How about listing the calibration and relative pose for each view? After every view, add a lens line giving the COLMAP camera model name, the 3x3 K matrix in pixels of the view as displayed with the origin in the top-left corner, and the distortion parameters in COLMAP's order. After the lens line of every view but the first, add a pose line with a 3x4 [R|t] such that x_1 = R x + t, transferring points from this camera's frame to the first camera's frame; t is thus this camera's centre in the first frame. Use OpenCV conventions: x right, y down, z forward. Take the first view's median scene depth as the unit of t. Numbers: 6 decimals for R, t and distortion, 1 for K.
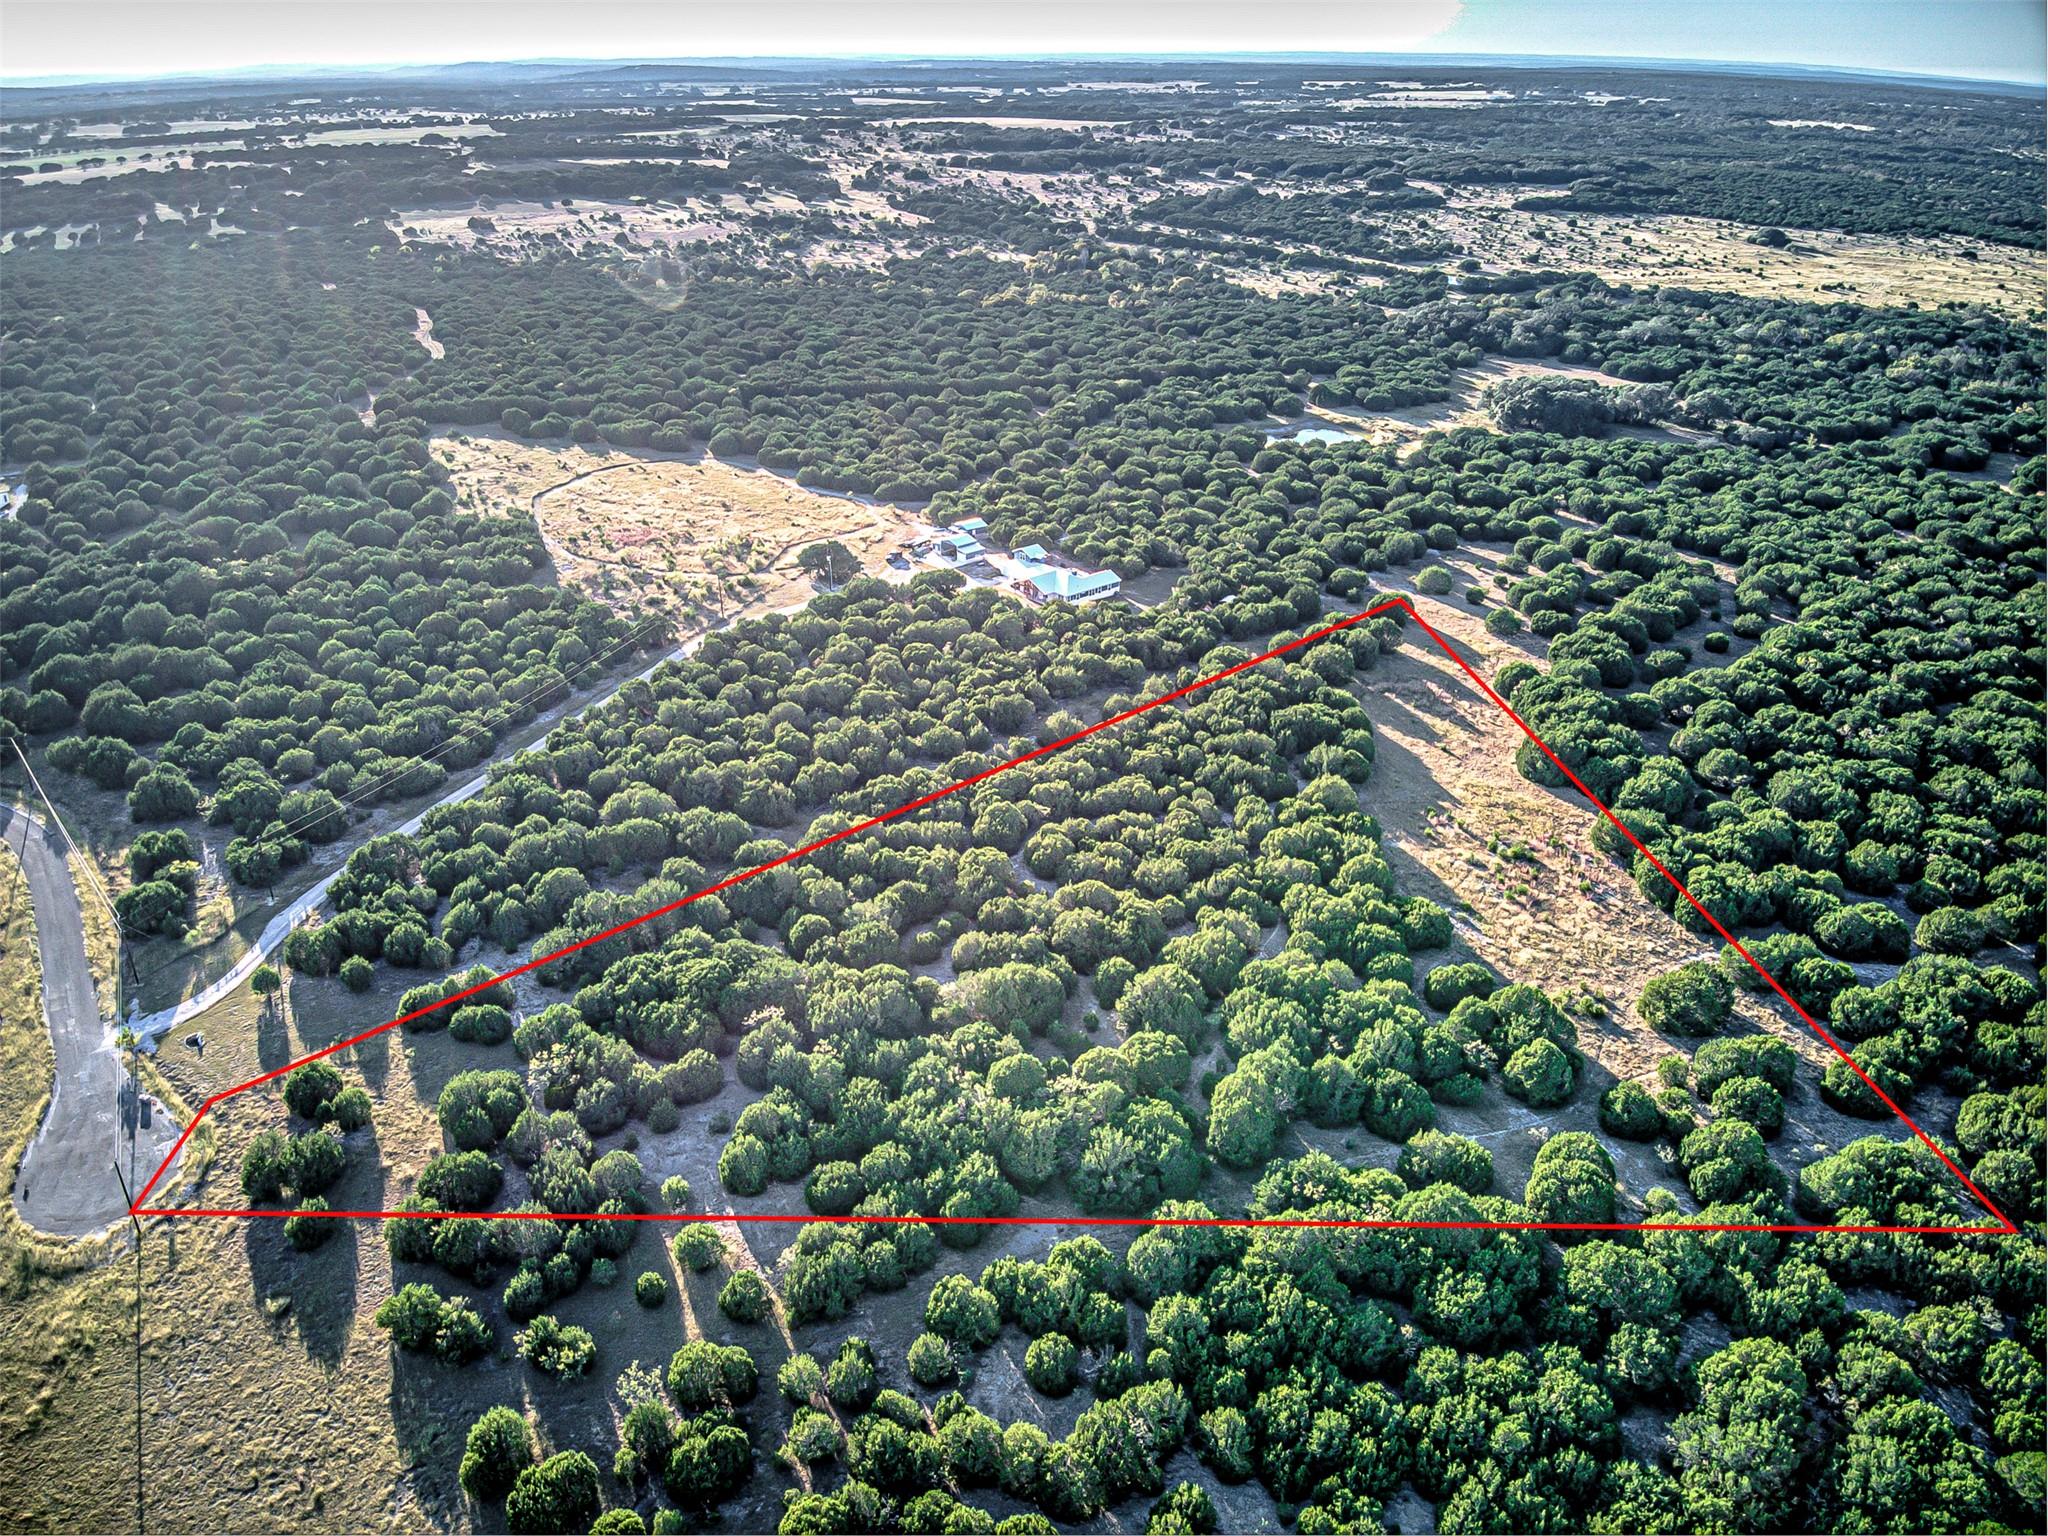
lens RADIAL K [[1495.5, 0, 1024.0], [0, 1495.5, 768.0], [0, 0, 1]] dist [0.111691, -0.222181]
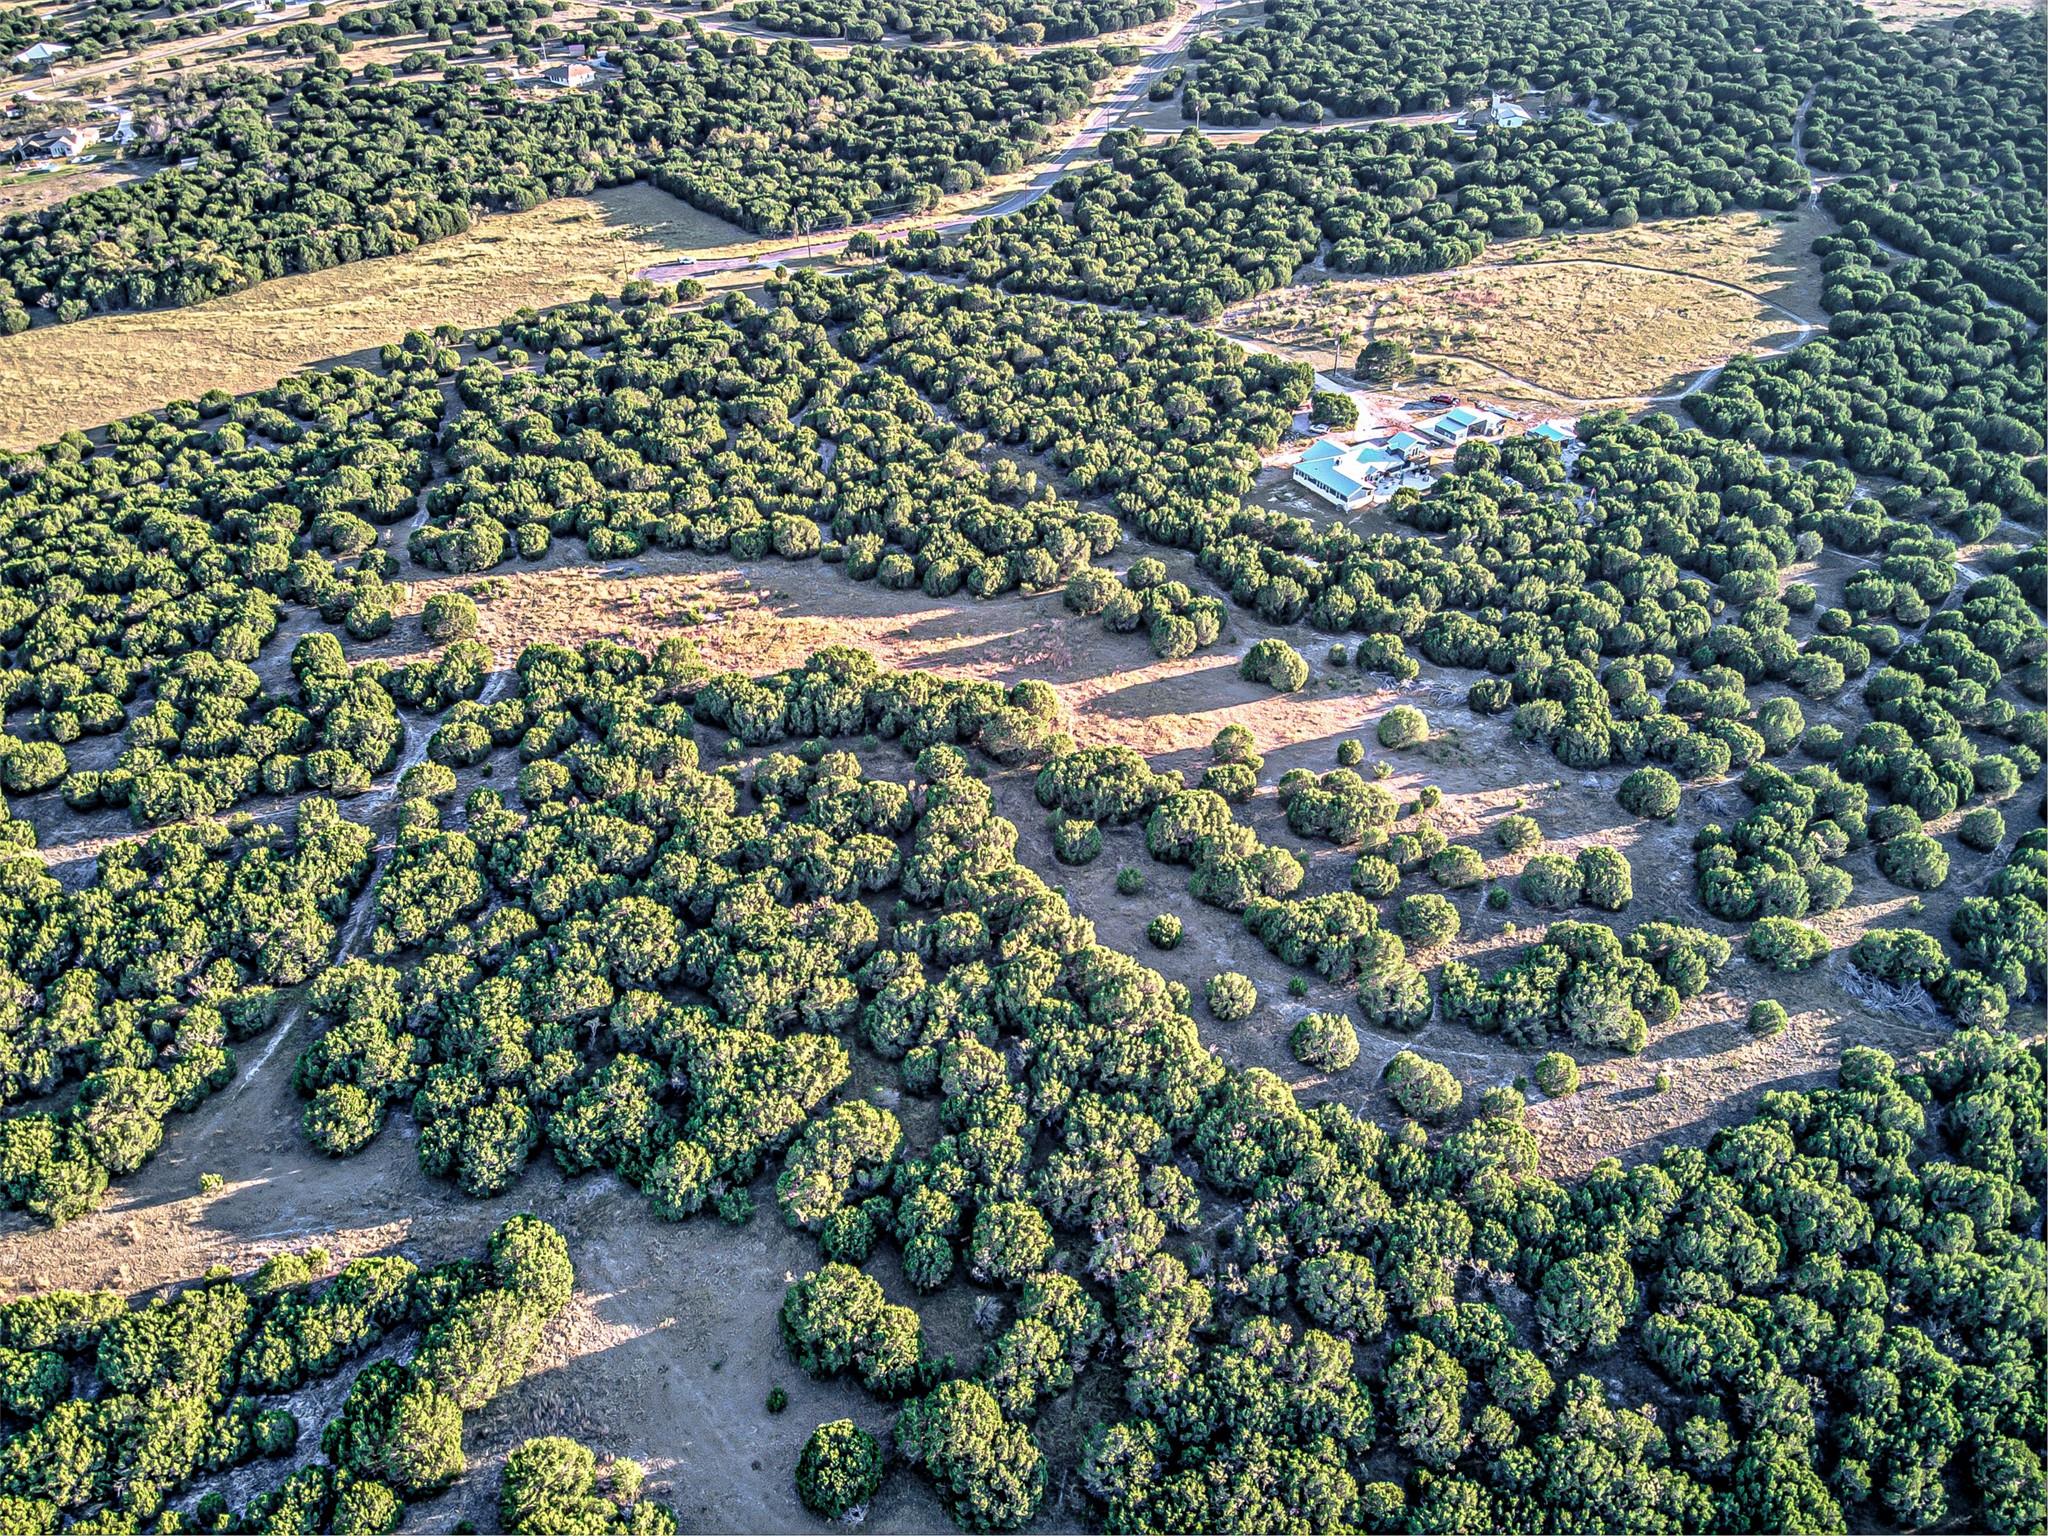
lens RADIAL K [[1495.5, 0, 1024.0], [0, 1495.5, 768.0], [0, 0, 1]] dist [0.111691, -0.222181]
pose [[-0.170880, 0.590650, -0.788627, 0.520953], [-0.419720, 0.680509, 0.600619, -0.276114], [0.891423, 0.433636, 0.131622, 0.459516]]
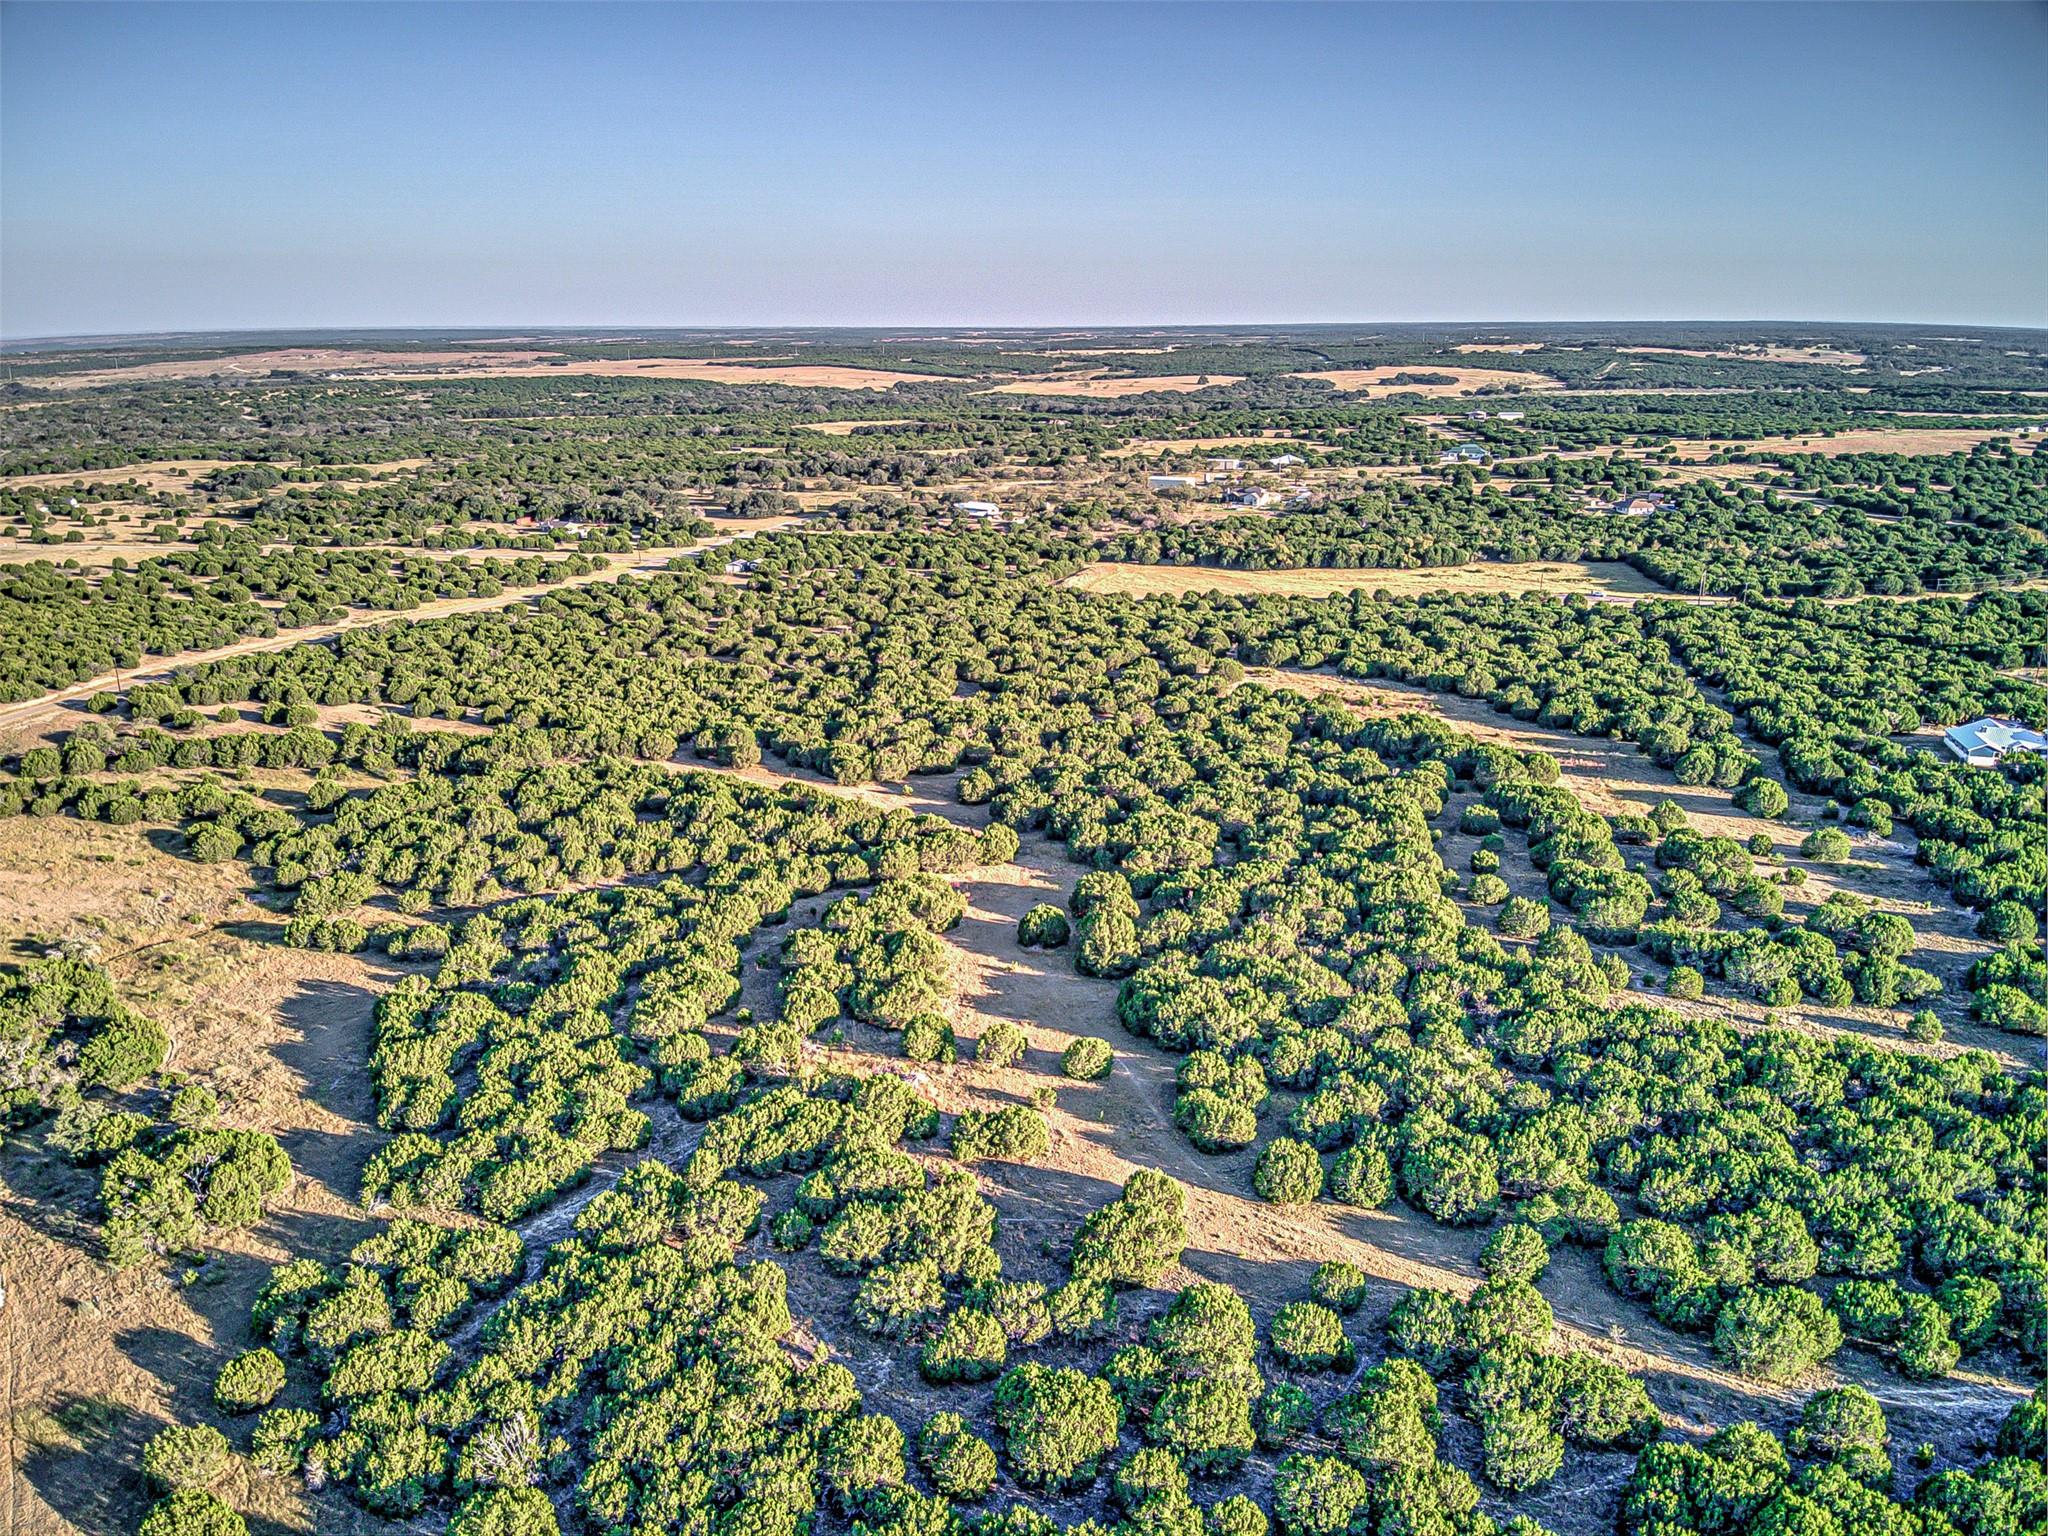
lens RADIAL K [[1495.5, 0, 1024.0], [0, 1495.5, 768.0], [0, 0, 1]] dist [0.111691, -0.222181]
pose [[-0.826508, 0.161658, -0.539213, 0.622754], [-0.239801, 0.765508, 0.597070, -0.316939], [0.509293, 0.622788, -0.593933, 0.744618]]
